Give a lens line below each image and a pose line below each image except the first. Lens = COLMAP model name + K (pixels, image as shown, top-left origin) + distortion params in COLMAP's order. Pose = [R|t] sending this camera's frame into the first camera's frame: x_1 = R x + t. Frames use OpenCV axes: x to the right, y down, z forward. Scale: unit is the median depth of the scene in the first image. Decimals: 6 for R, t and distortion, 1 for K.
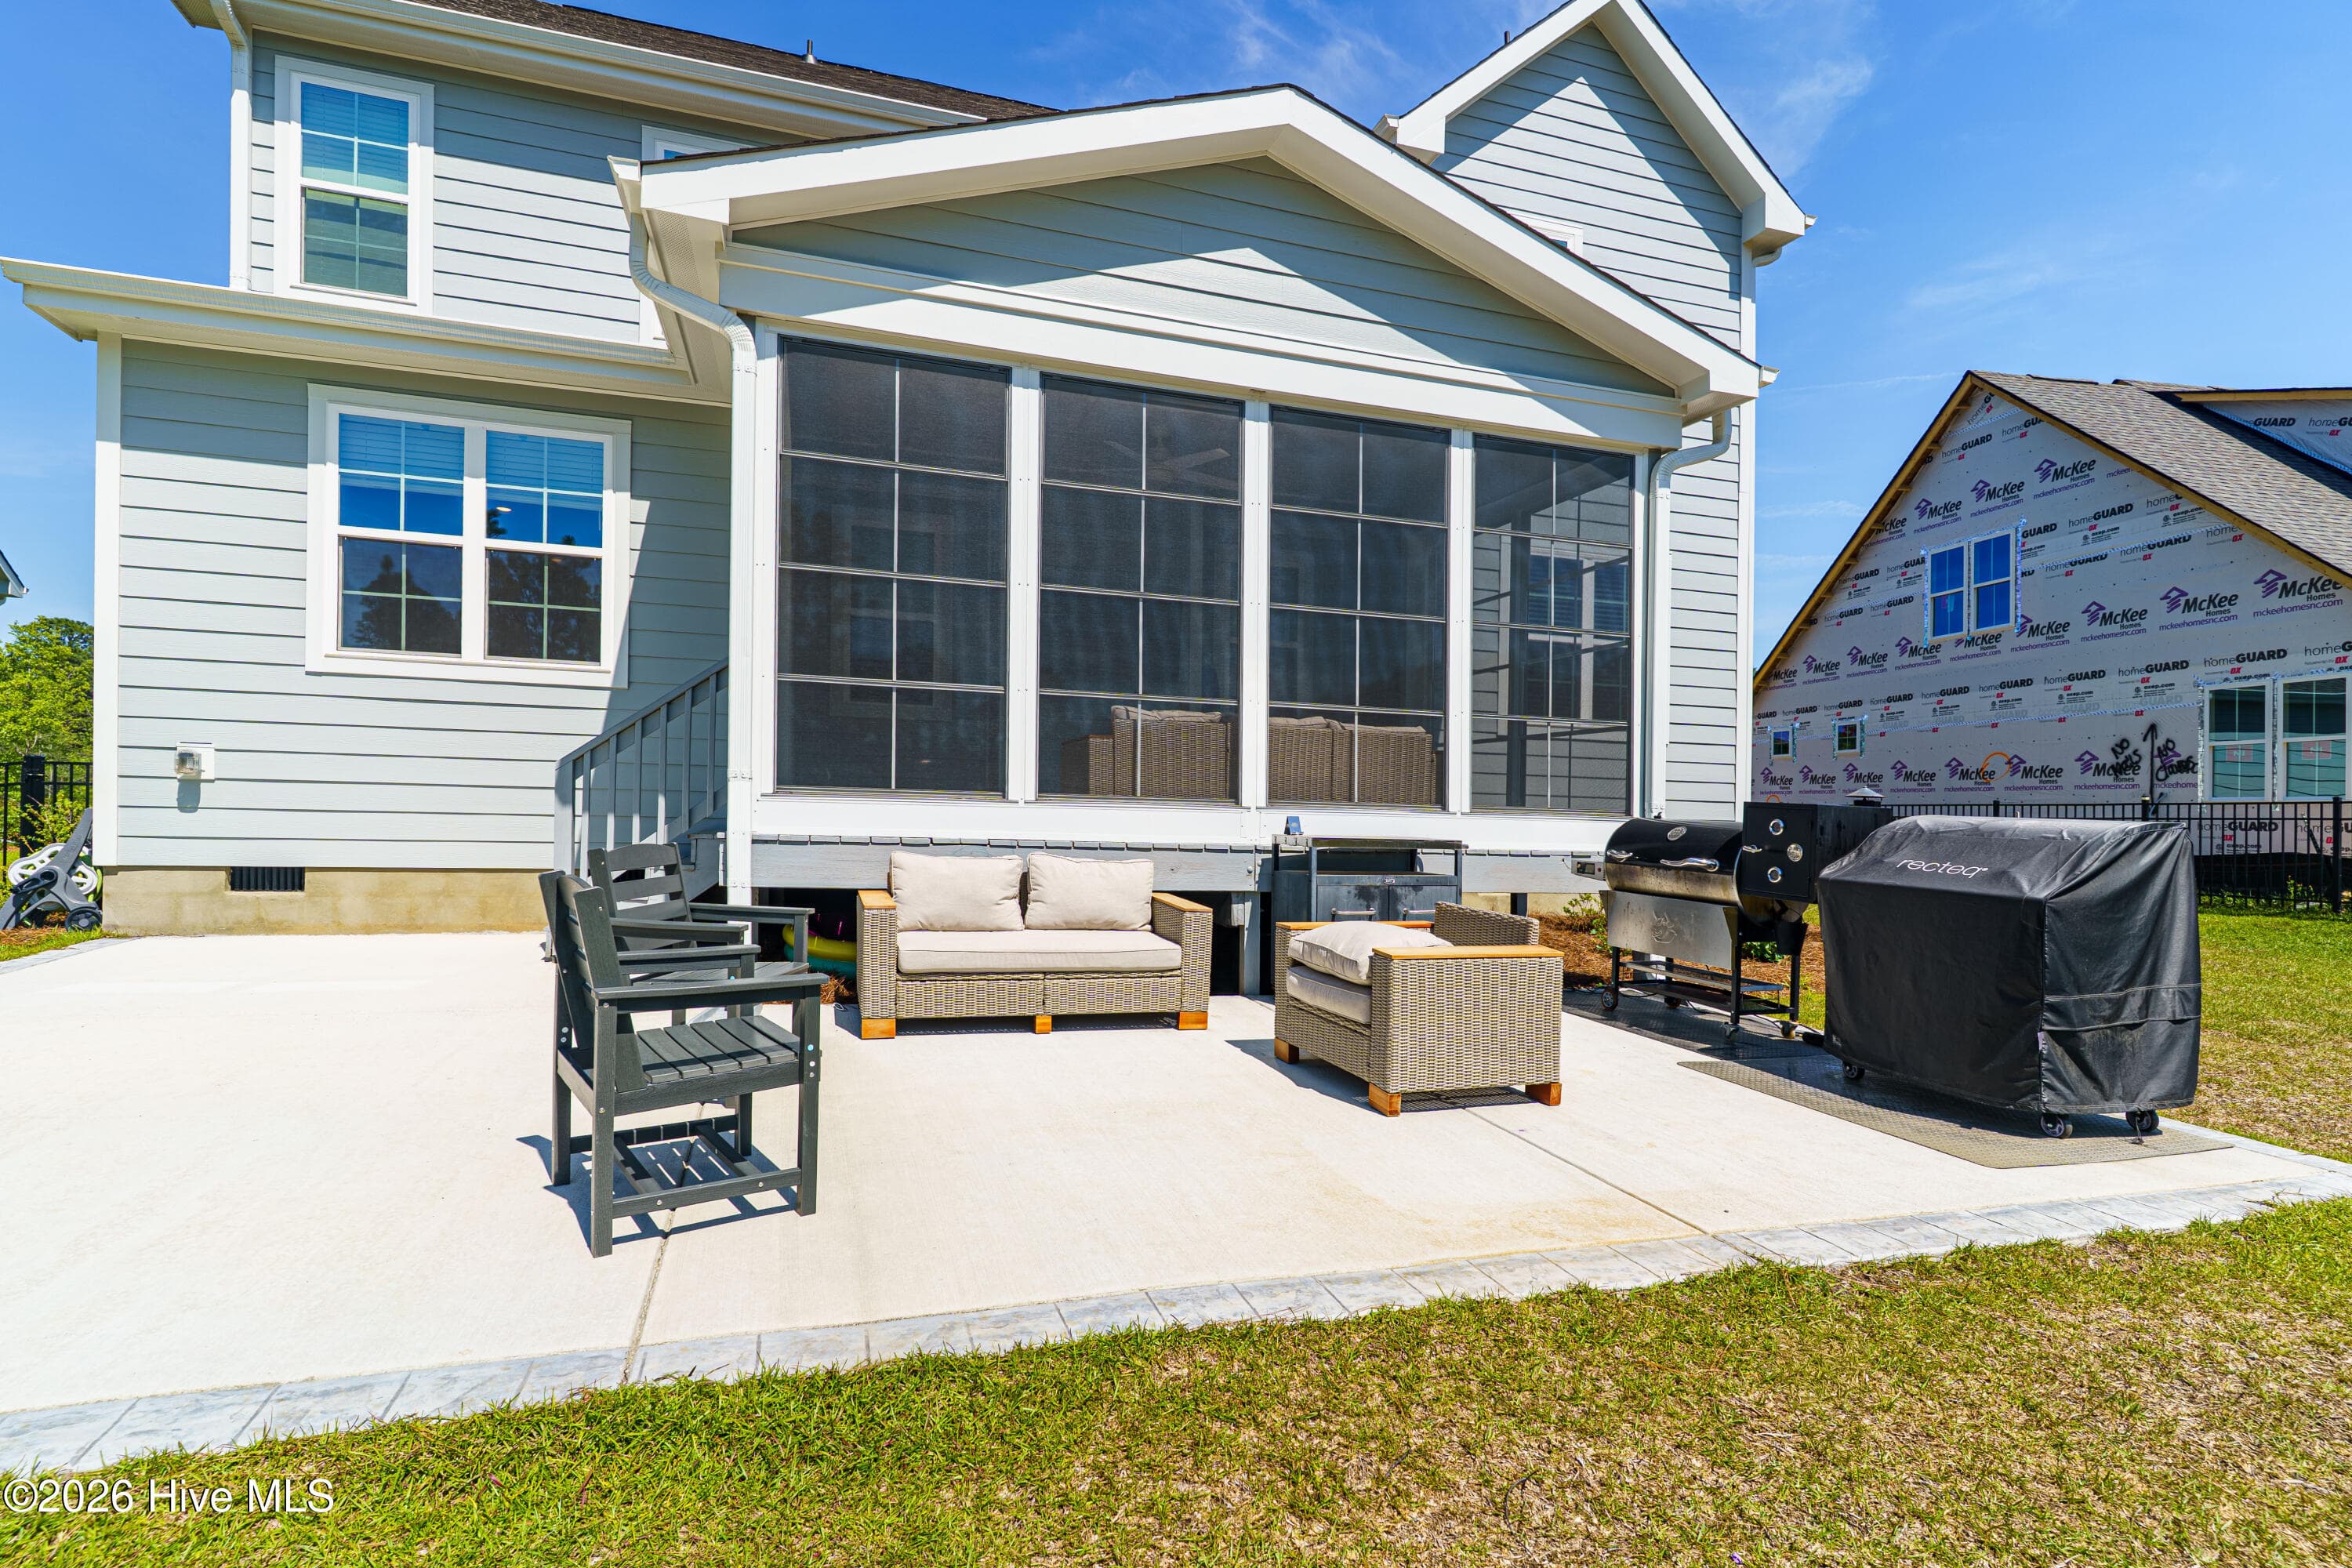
lens RADIAL K [[1132.8, 0, 1153.0], [0, 1132.8, 833.7], [0, 0, 1]] dist [0.011053, -0.000194]
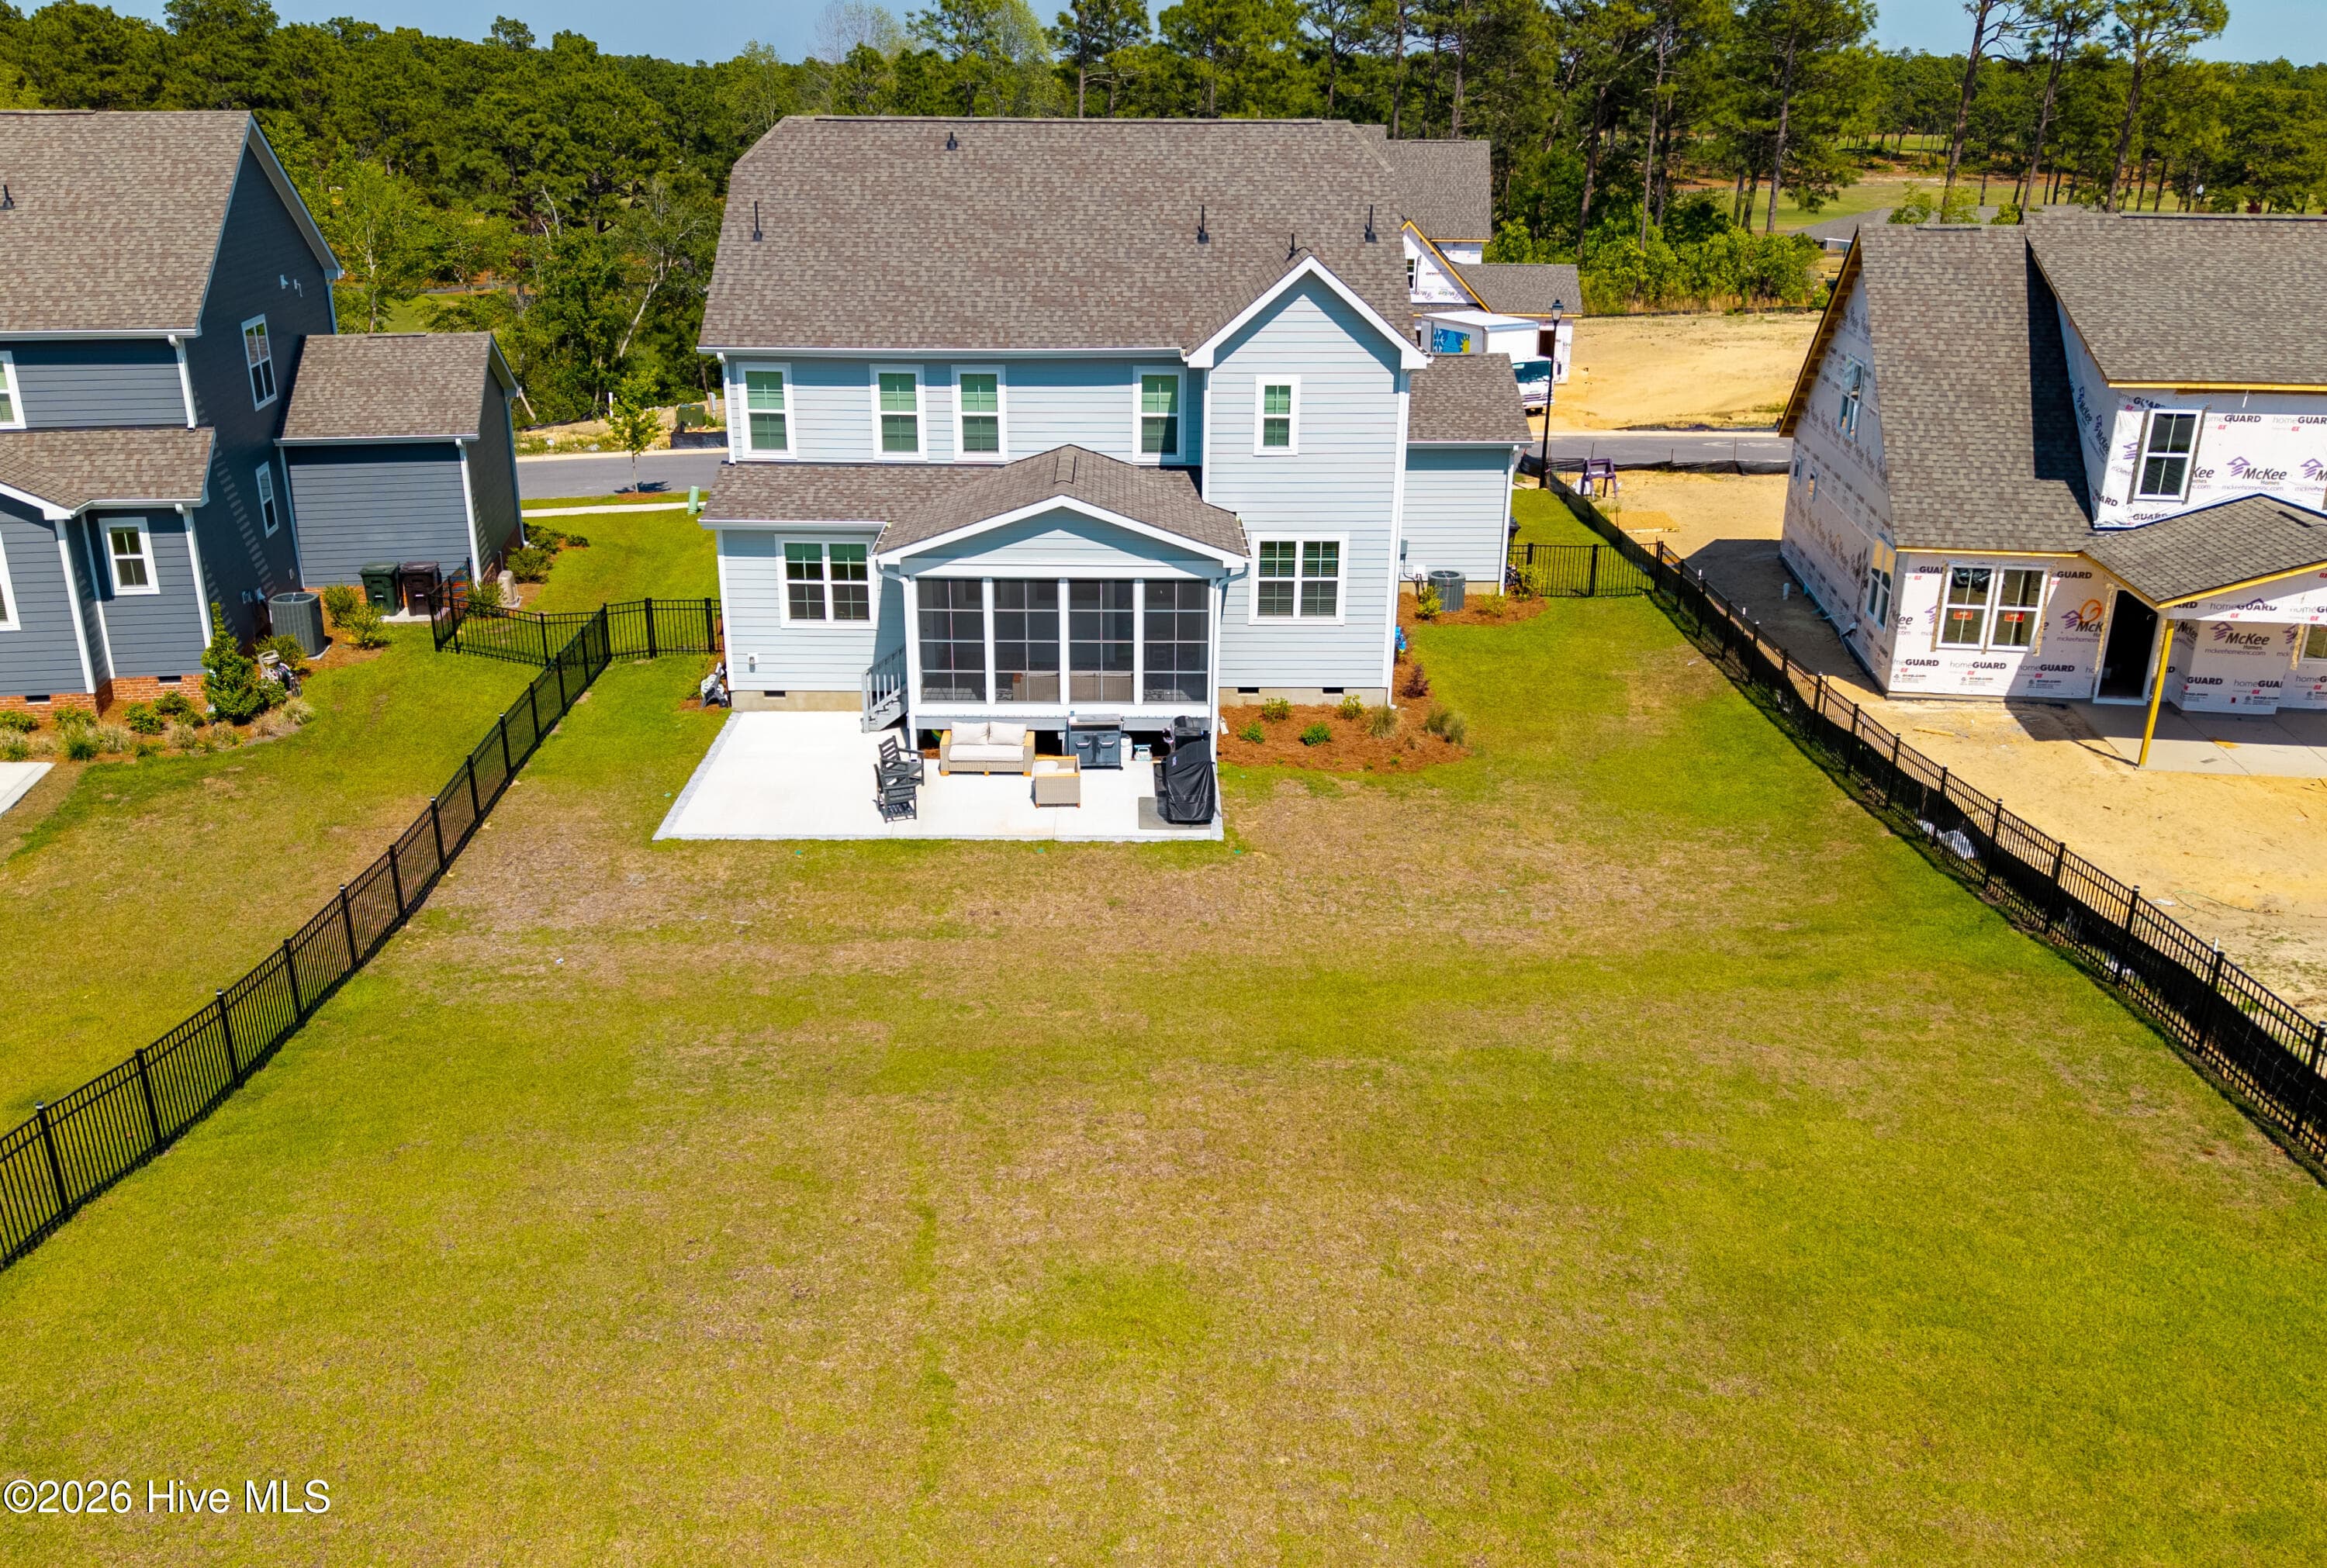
lens RADIAL K [[1846.1, 0, 1153.8], [0, 1846.1, 806.2], [0, 0, 1]] dist [0.105969, -0.188741]
pose [[0.959659, 0.080713, -0.269333, 1.552759], [0.012950, 0.944206, 0.329100, -1.294368], [0.280869, -0.319311, 0.905071, -3.296921]]
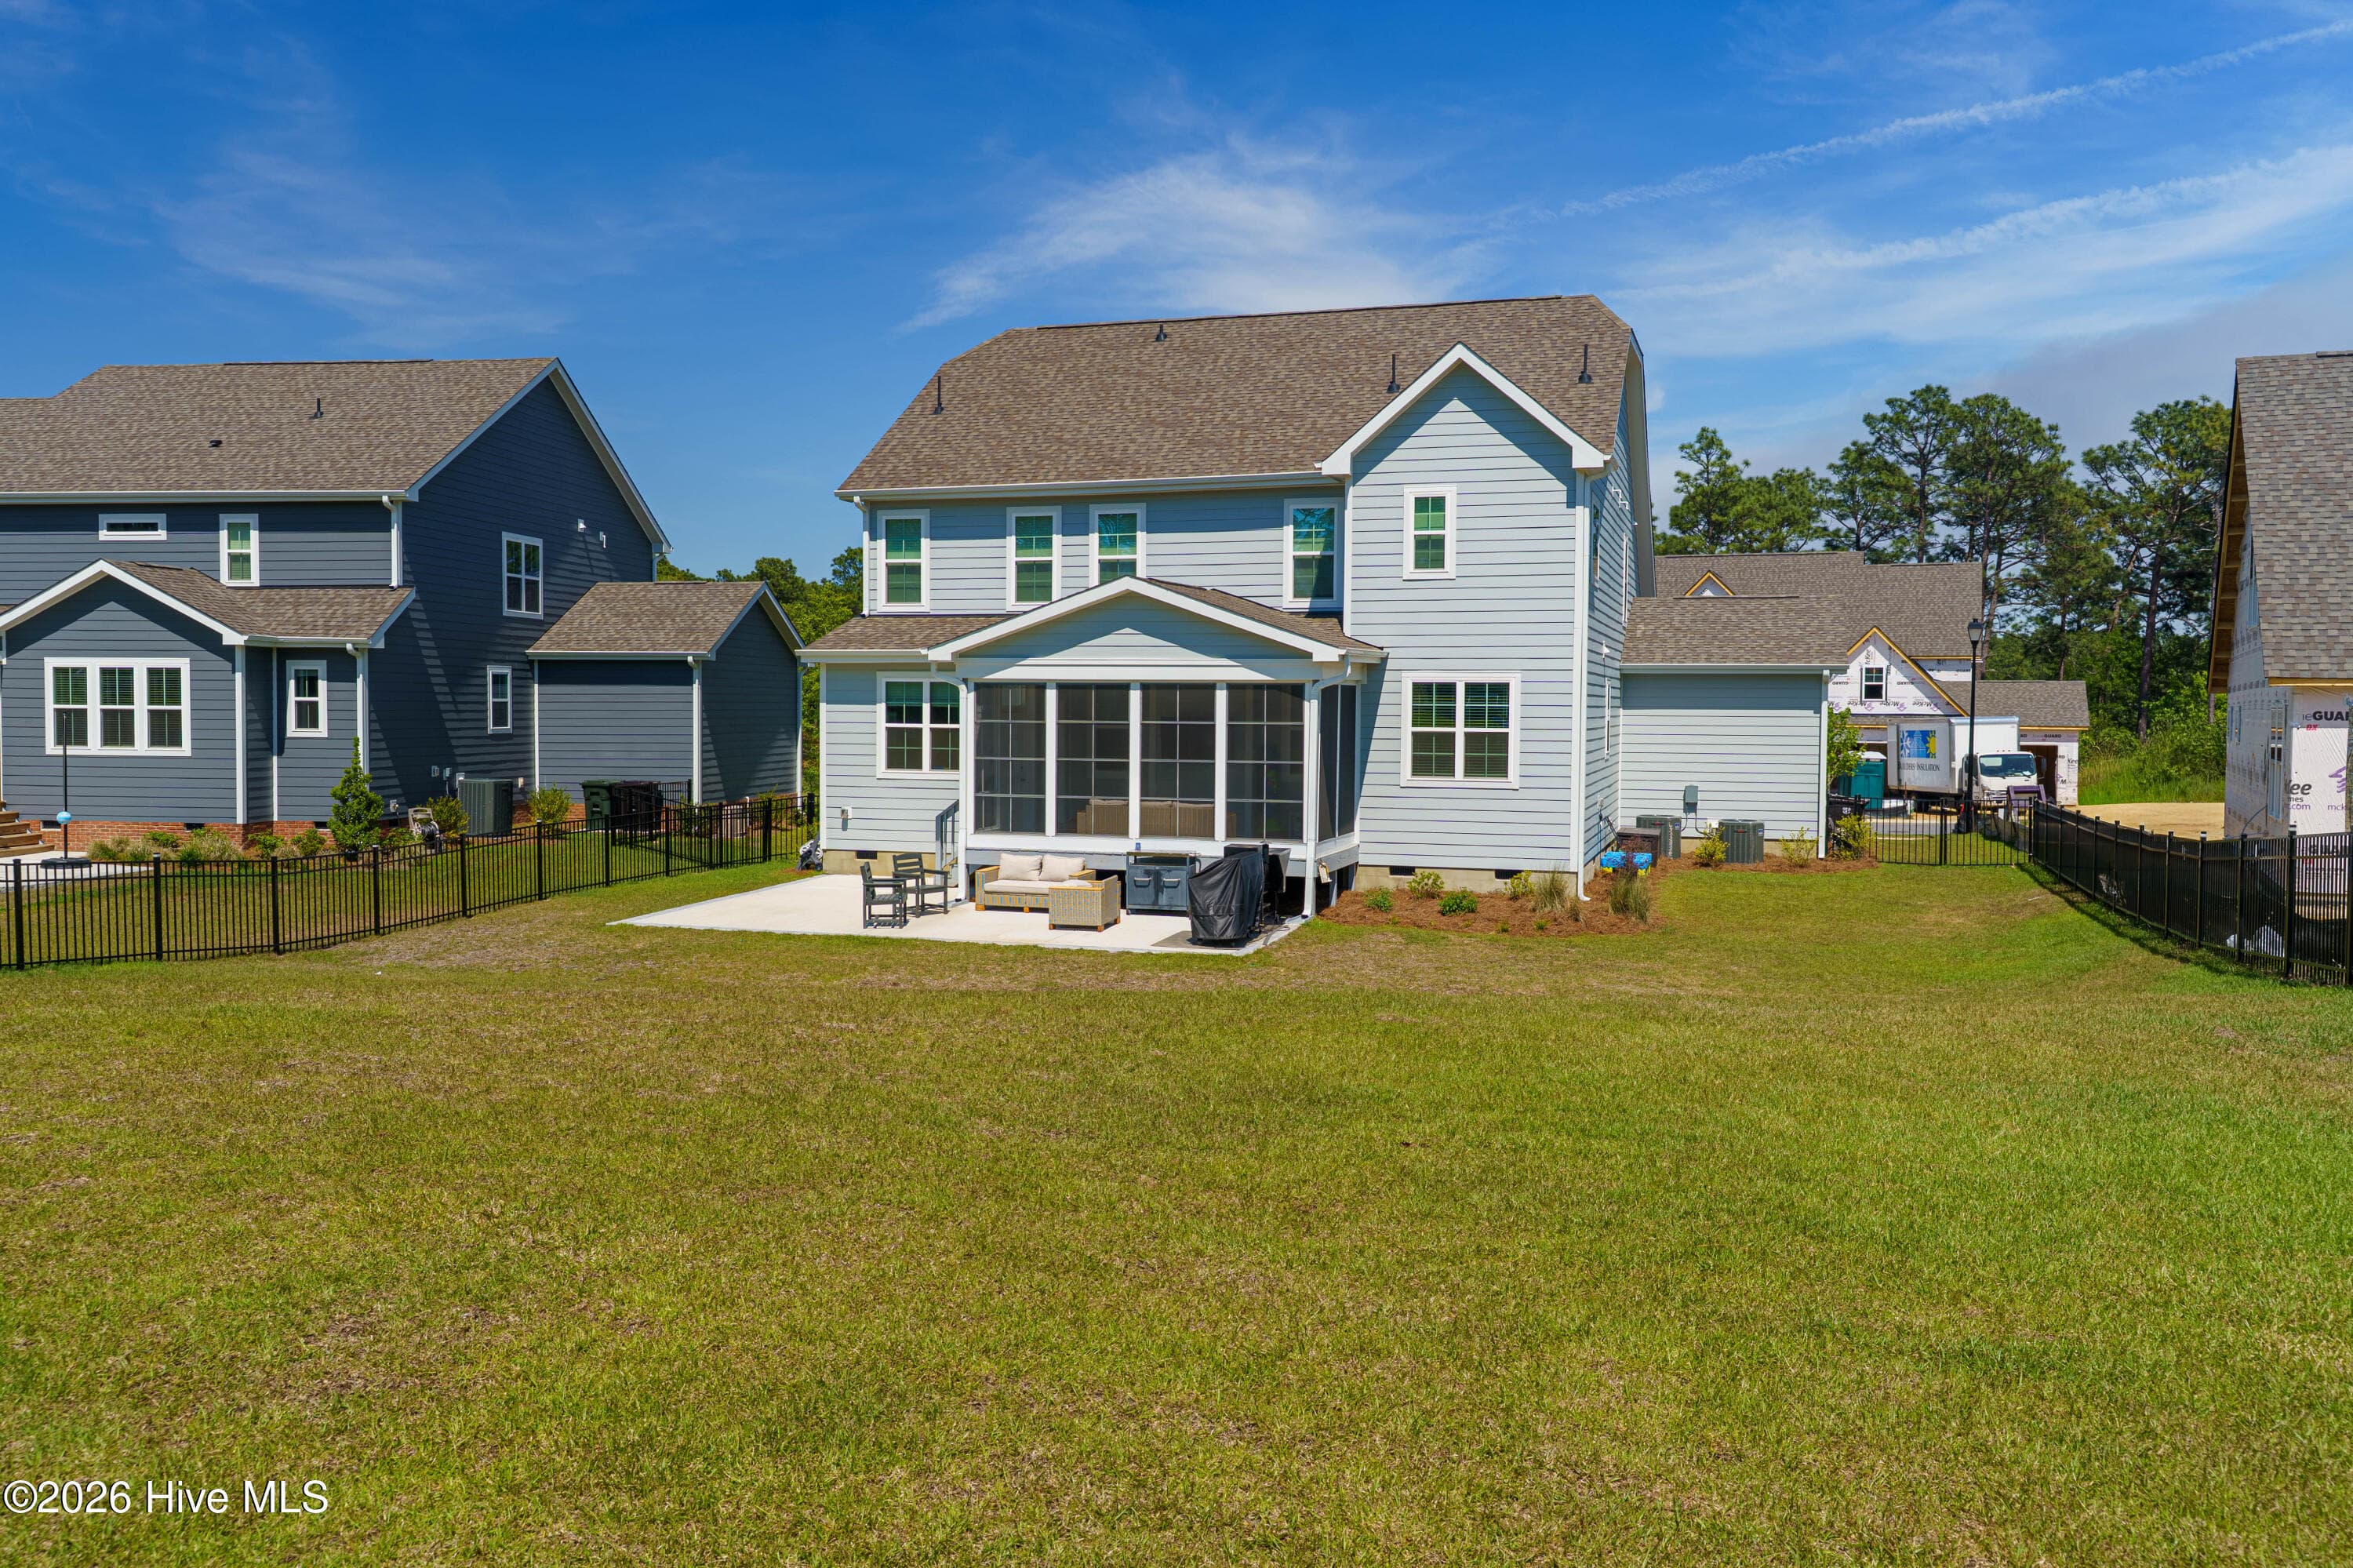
lens RADIAL K [[1846.0, 0, 1176.5], [0, 1846.0, 784.0], [0, 0, 1]] dist [0.002884, -0.001978]
pose [[0.826340, 0.003933, -0.563158, 2.290974], [0.004275, 0.999903, 0.013255, -0.182366], [0.563156, -0.013361, 0.826243, -2.196325]]
